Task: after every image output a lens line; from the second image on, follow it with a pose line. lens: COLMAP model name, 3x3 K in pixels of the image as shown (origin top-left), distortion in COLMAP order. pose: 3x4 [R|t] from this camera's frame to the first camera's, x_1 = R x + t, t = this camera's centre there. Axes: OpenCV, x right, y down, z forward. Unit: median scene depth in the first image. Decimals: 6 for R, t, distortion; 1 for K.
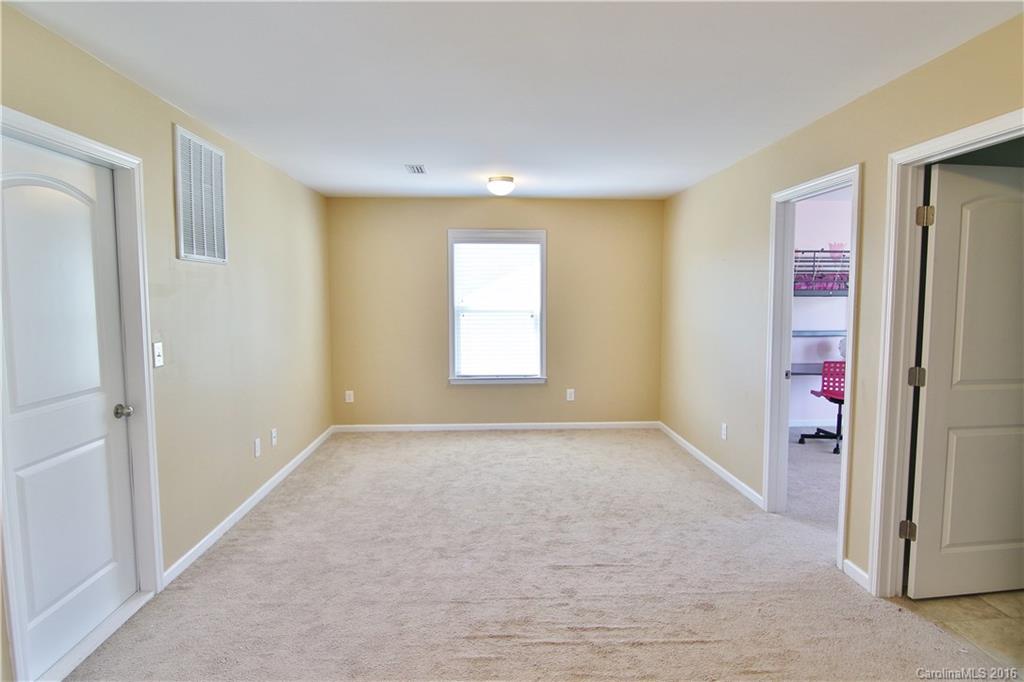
lens RADIAL K [[551.3, 0, 511.9], [0, 551.3, 337.6], [0, 0, 1]] dist [-0.004460, -0.009073]
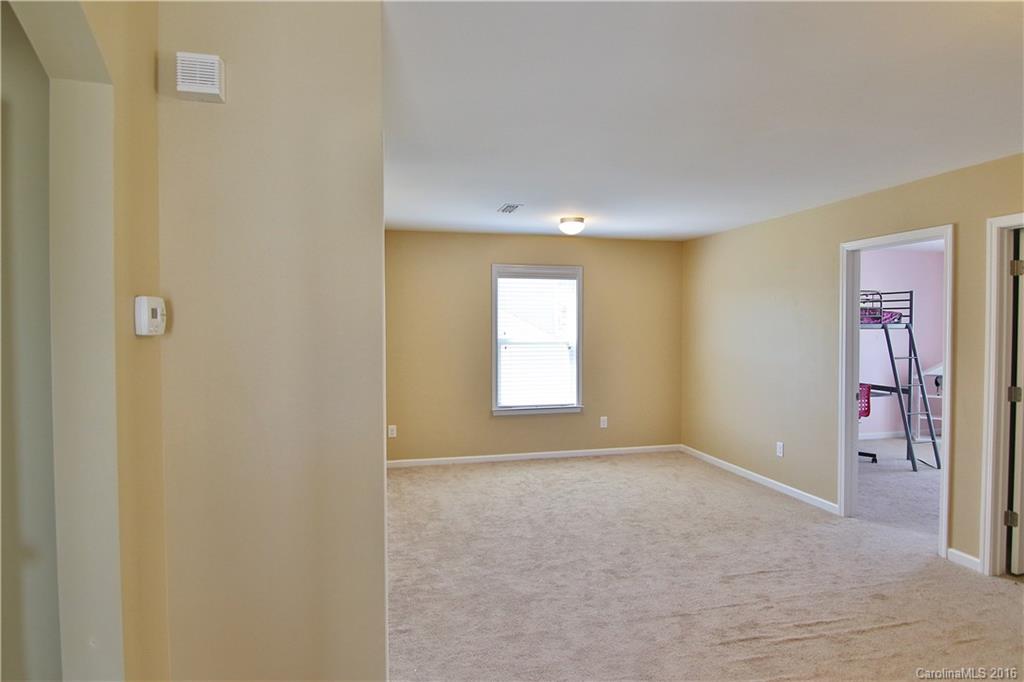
lens RADIAL K [[551.3, 0, 506.1], [0, 551.3, 339.9], [0, 0, 1]] dist [-0.004460, -0.009073]
pose [[0.981907, -0.003486, 0.189332, -0.433968], [0.013374, 0.998611, -0.050972, -0.003214], [-0.188891, 0.052582, 0.980589, -0.010234]]
